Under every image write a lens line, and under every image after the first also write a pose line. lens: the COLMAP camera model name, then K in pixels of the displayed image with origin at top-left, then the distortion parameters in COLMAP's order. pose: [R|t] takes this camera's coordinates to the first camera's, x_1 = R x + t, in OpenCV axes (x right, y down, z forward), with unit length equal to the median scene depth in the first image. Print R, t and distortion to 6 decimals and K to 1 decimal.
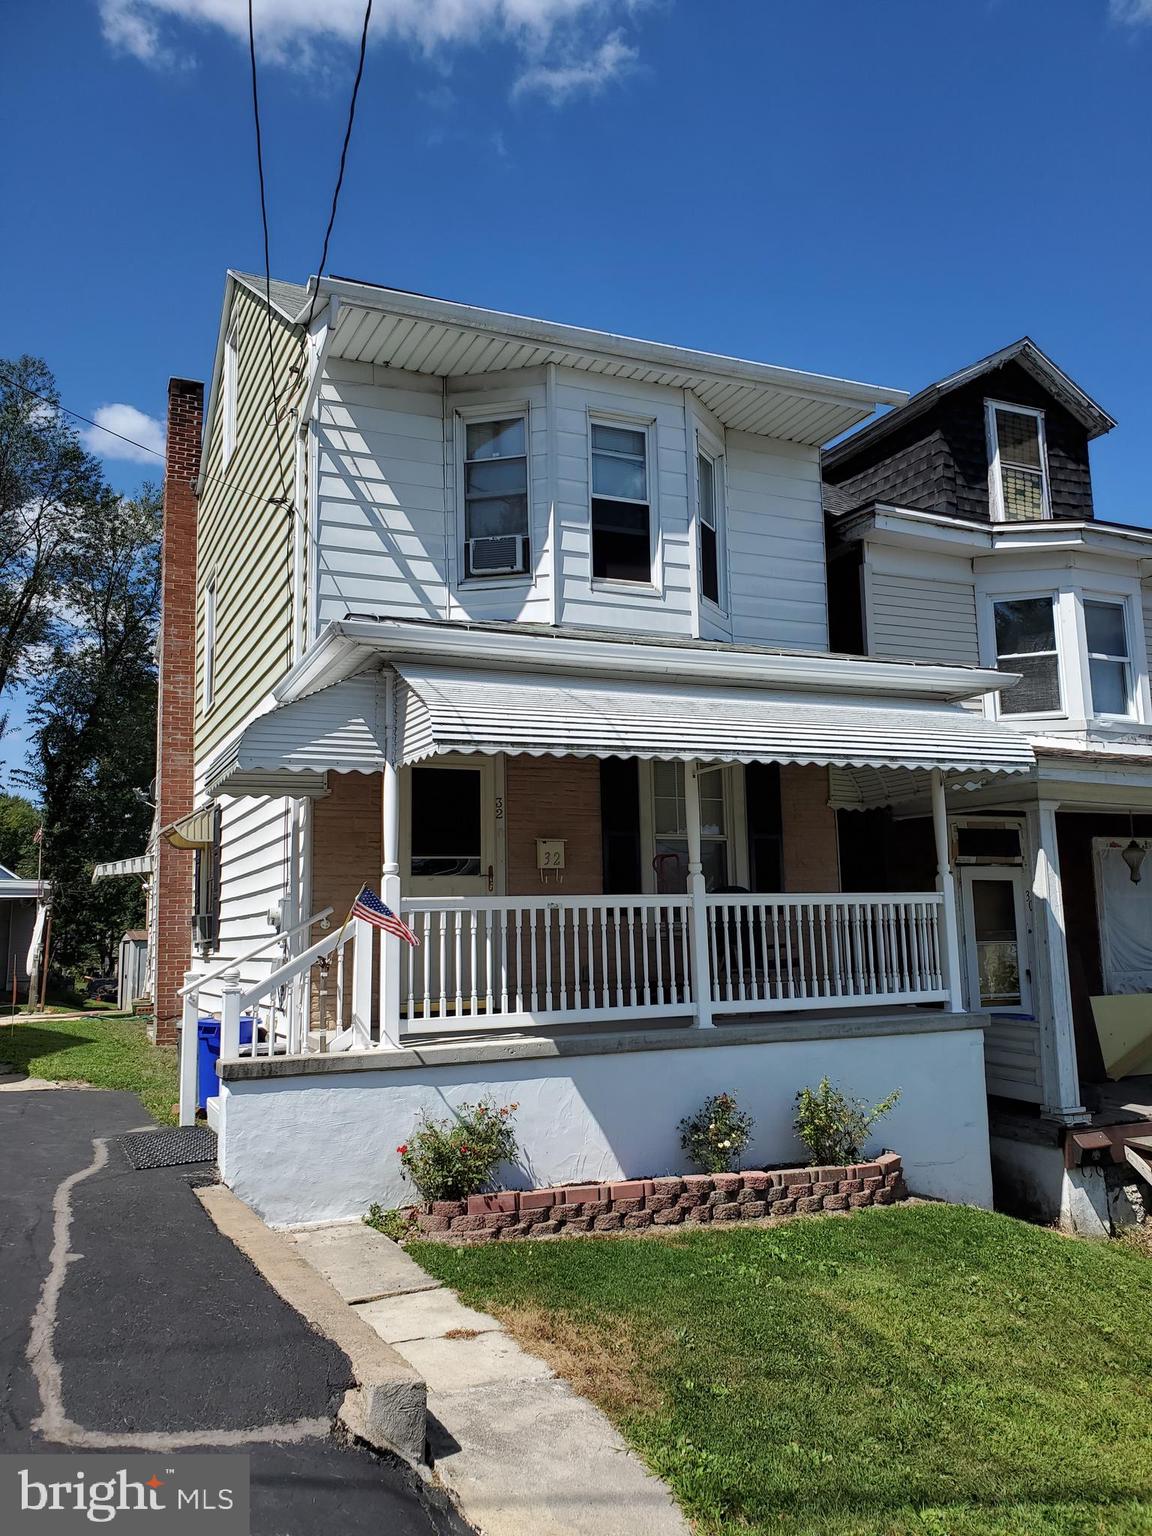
lens RADIAL K [[1200.2, 0, 581.8], [0, 1200.2, 763.1], [0, 0, 1]] dist [0.033727, -0.022671]
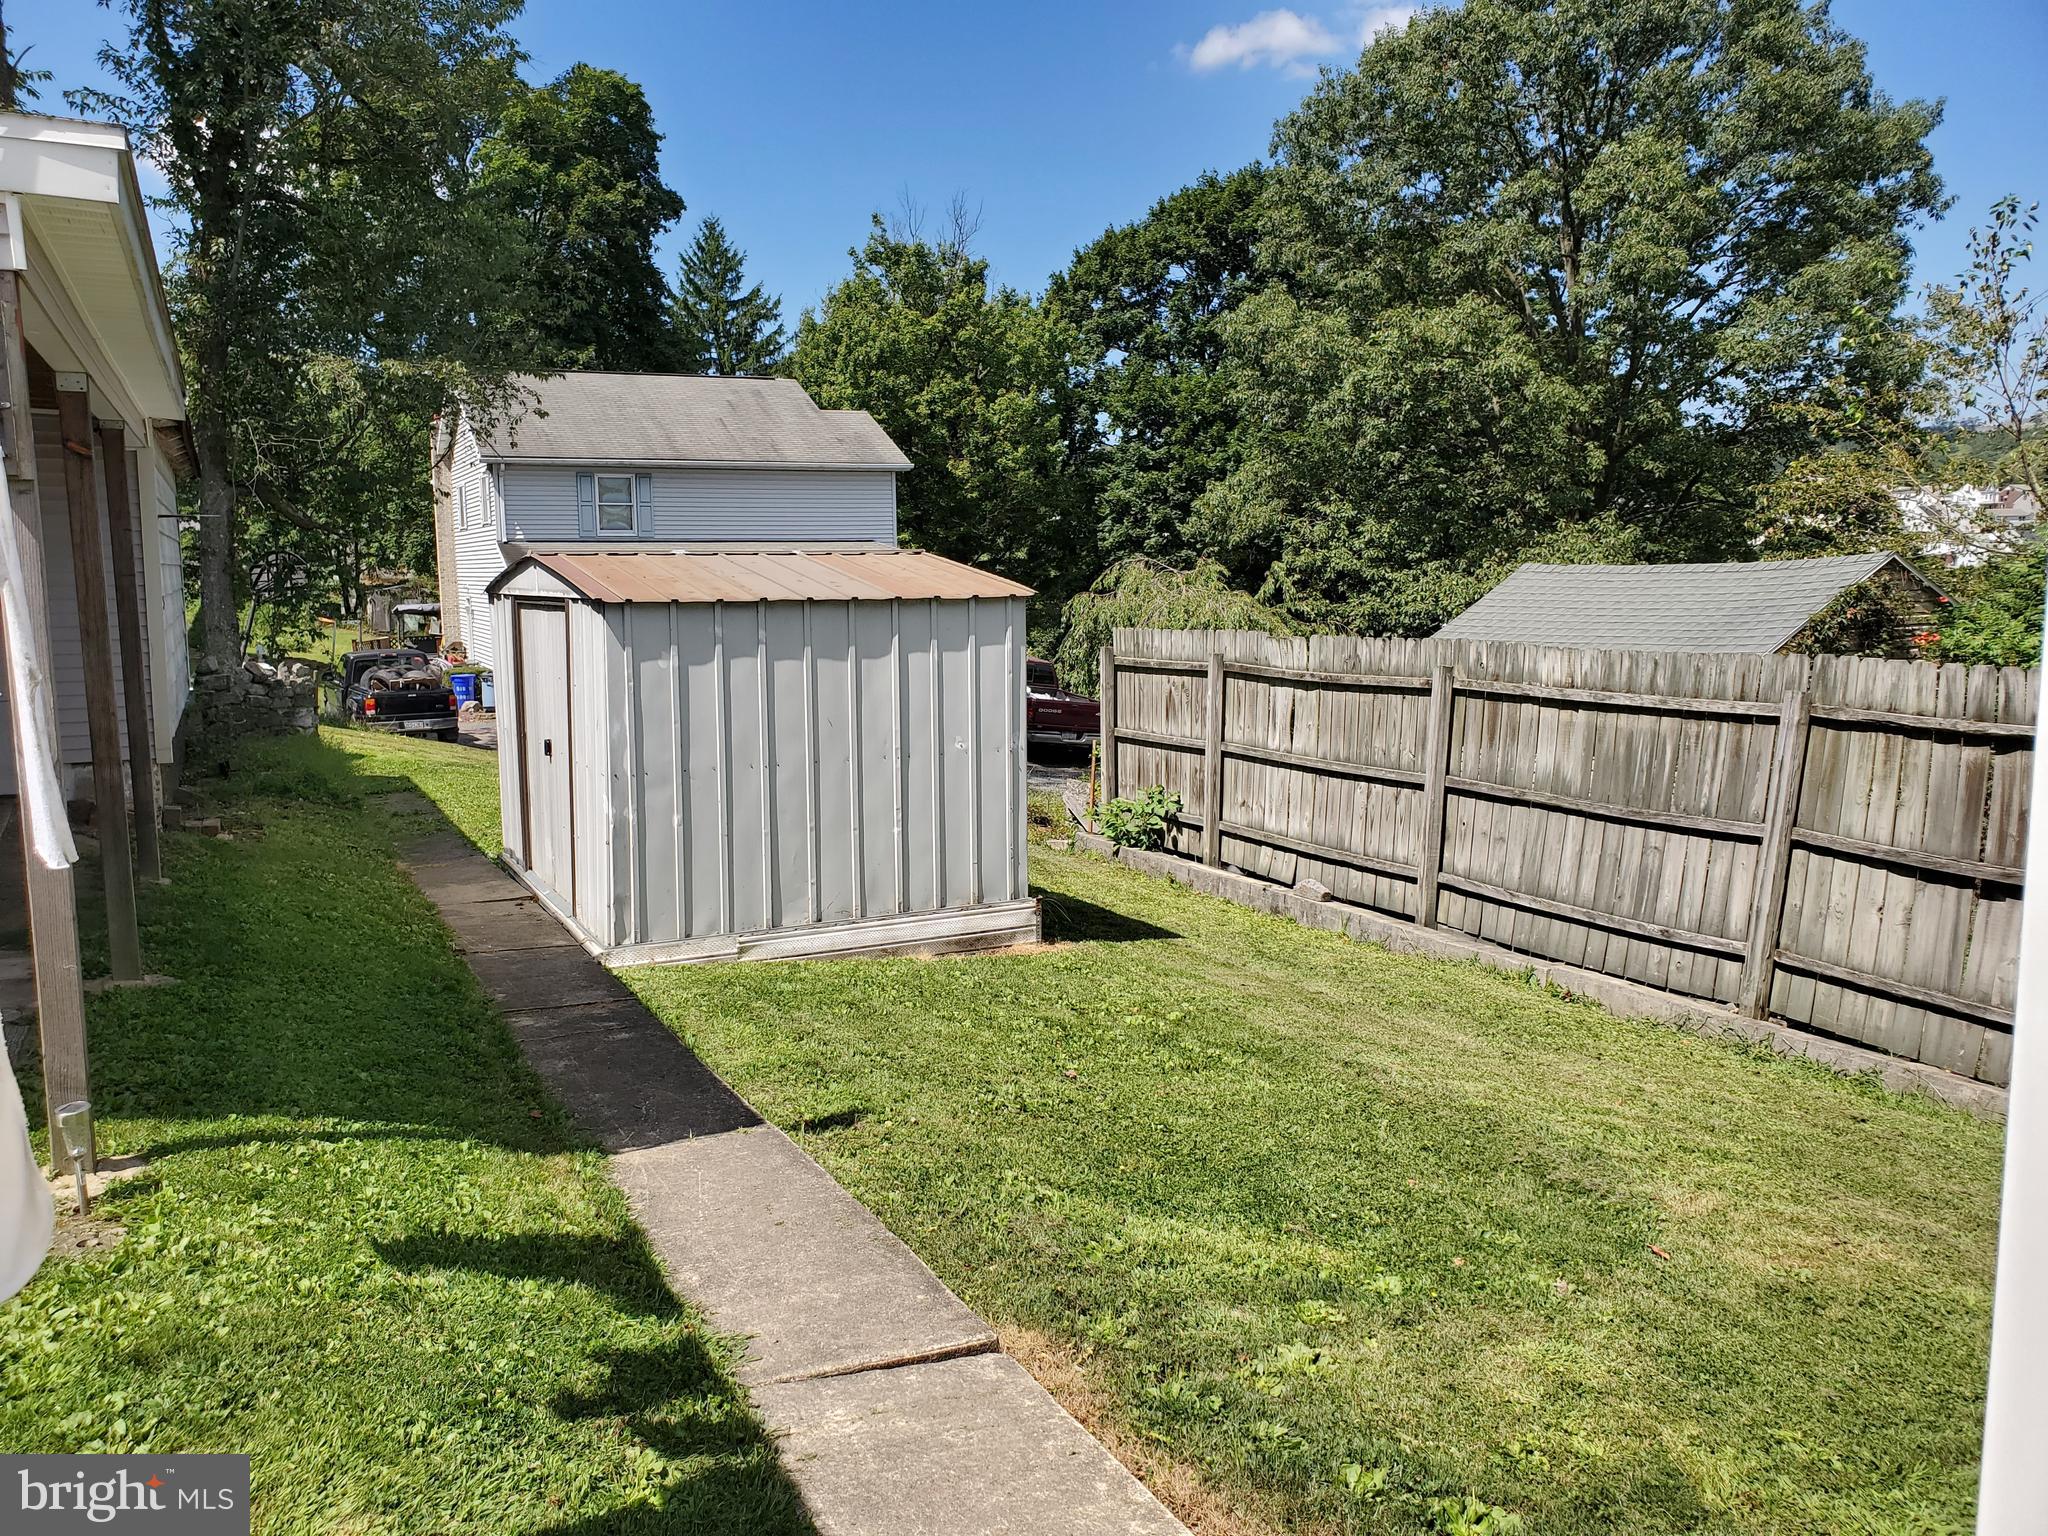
lens RADIAL K [[1600.3, 0, 1024.9], [0, 1600.3, 761.8], [0, 0, 1]] dist [0.033727, -0.022671]
pose [[0.999372, 0.008227, 0.034466, -0.823592], [-0.017154, 0.963426, 0.267426, 0.263739], [-0.031005, -0.267849, 0.962962, 1.924329]]
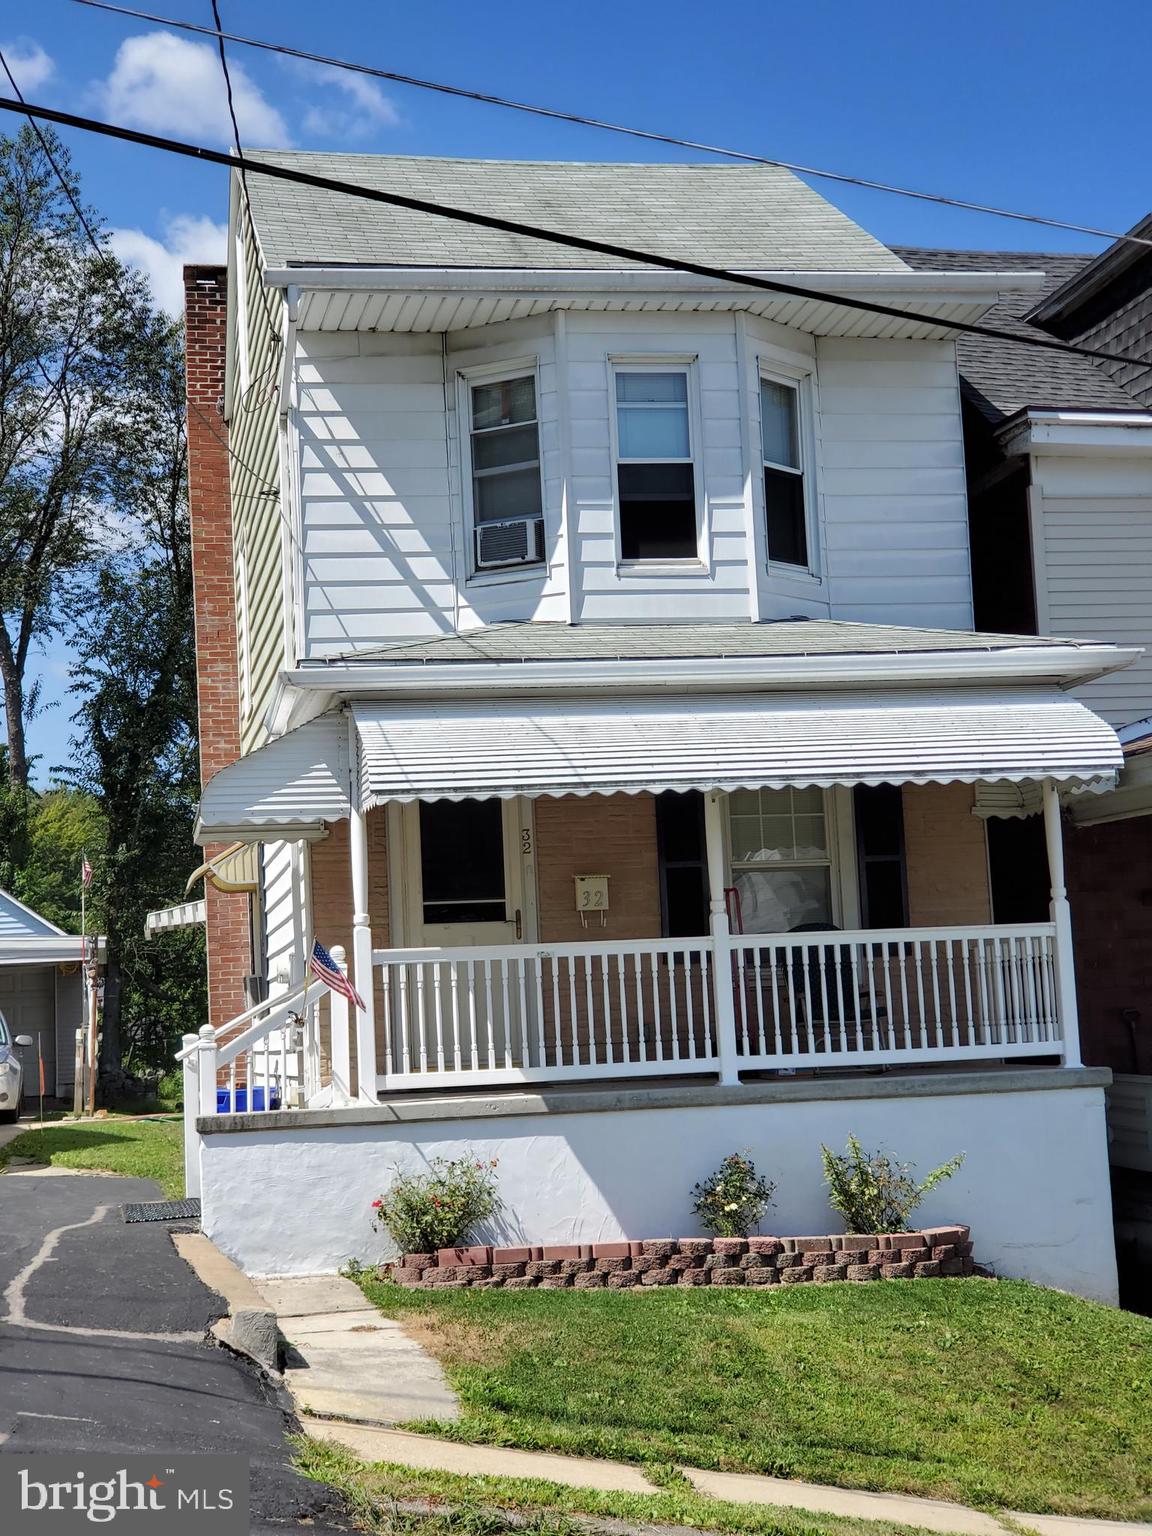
lens RADIAL K [[2329.4, 0, 539.5], [0, 2329.4, 762.6], [0, 0, 1]] dist [0.090491, 0.000000]
pose [[0.968425, -0.049978, -0.244244, 0.346344], [0.058616, 0.997882, 0.028220, -0.064096], [0.242316, -0.041646, 0.969303, -0.600981]]
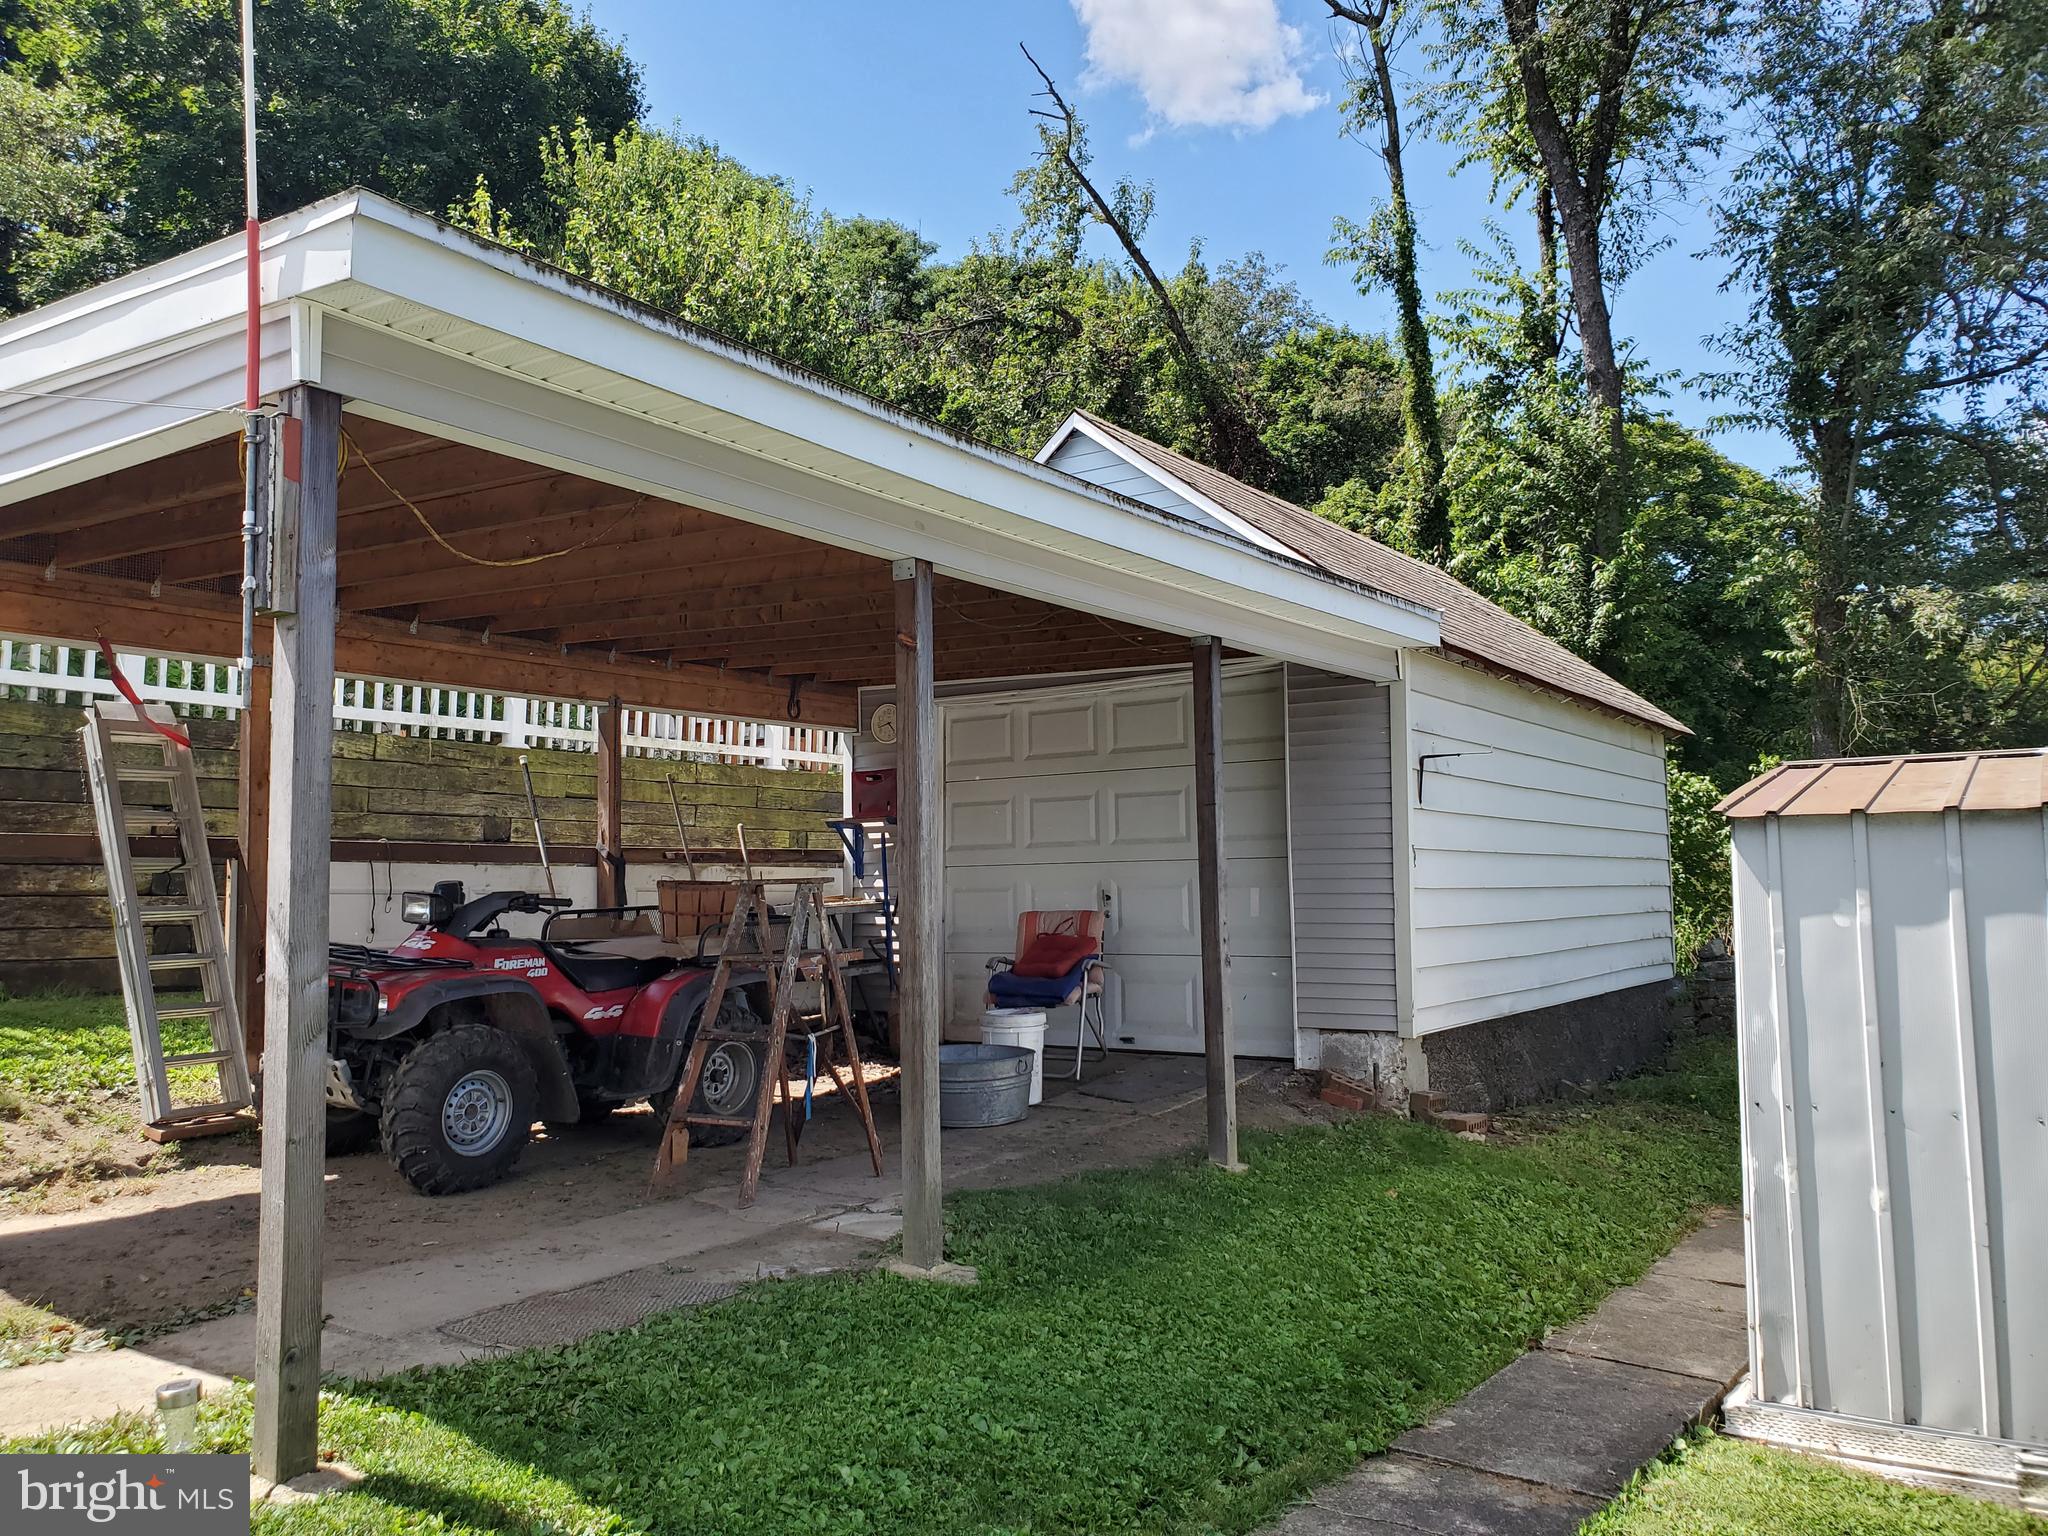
lens RADIAL K [[1600.3, 0, 955.6], [0, 1600.3, 771.2], [0, 0, 1]] dist [0.033727, -0.022671]
pose [[0.503442, -0.050828, -0.862533, -0.700800], [0.129474, 0.991435, 0.017147, 0.347962], [0.854273, -0.120308, 0.505710, 2.256811]]
